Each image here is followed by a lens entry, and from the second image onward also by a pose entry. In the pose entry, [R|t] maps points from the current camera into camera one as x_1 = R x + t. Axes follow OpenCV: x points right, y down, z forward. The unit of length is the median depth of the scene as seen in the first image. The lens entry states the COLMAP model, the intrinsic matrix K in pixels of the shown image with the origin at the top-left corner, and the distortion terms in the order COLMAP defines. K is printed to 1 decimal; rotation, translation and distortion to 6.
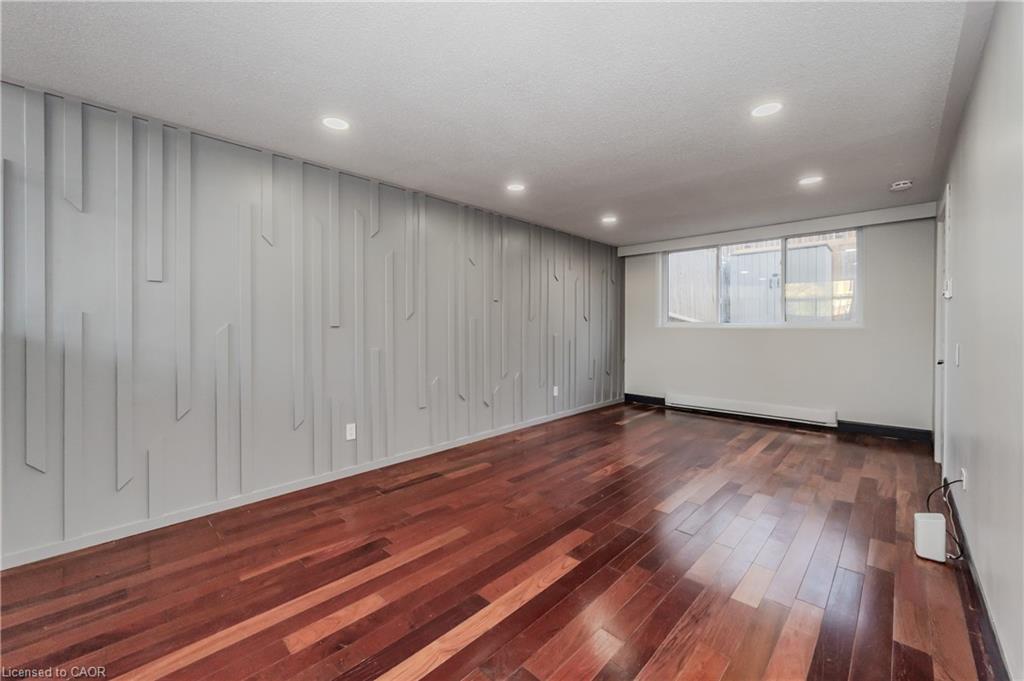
lens RADIAL K [[414.7, 0, 510.1], [0, 414.7, 326.8], [0, 0, 1]] dist [-0.000390, -0.000031]
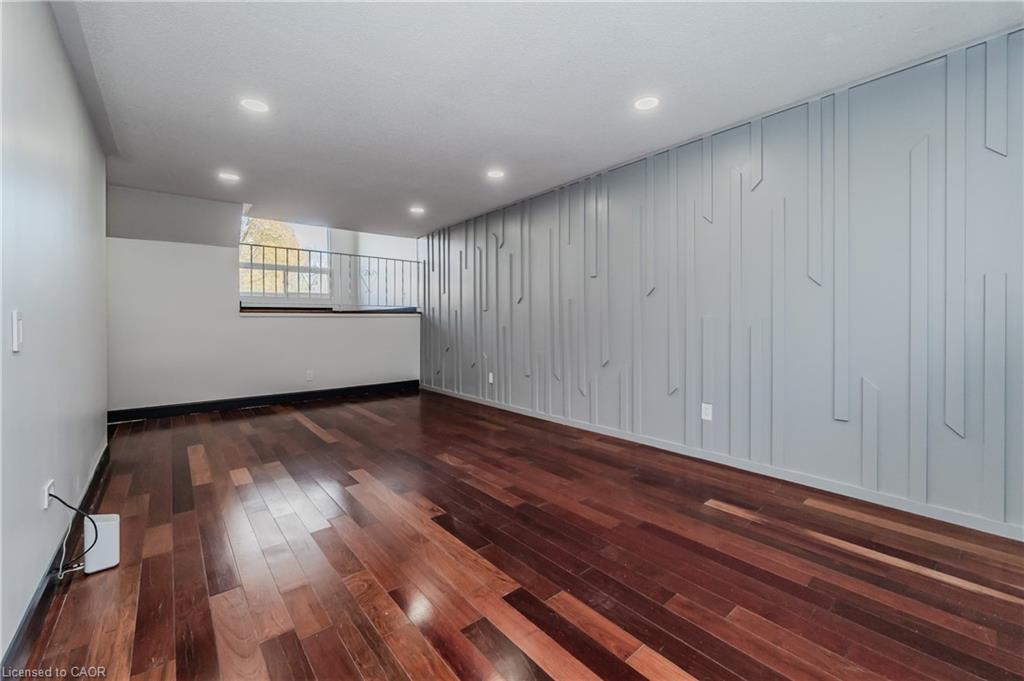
lens RADIAL K [[414.7, 0, 510.1], [0, 414.7, 326.8], [0, 0, 1]] dist [-0.000390, -0.000031]
pose [[-0.121196, 0.013871, -0.992532, 1.068441], [-0.004499, 0.999884, 0.014523, 0.038188], [0.992618, 0.006225, -0.121120, 1.176239]]
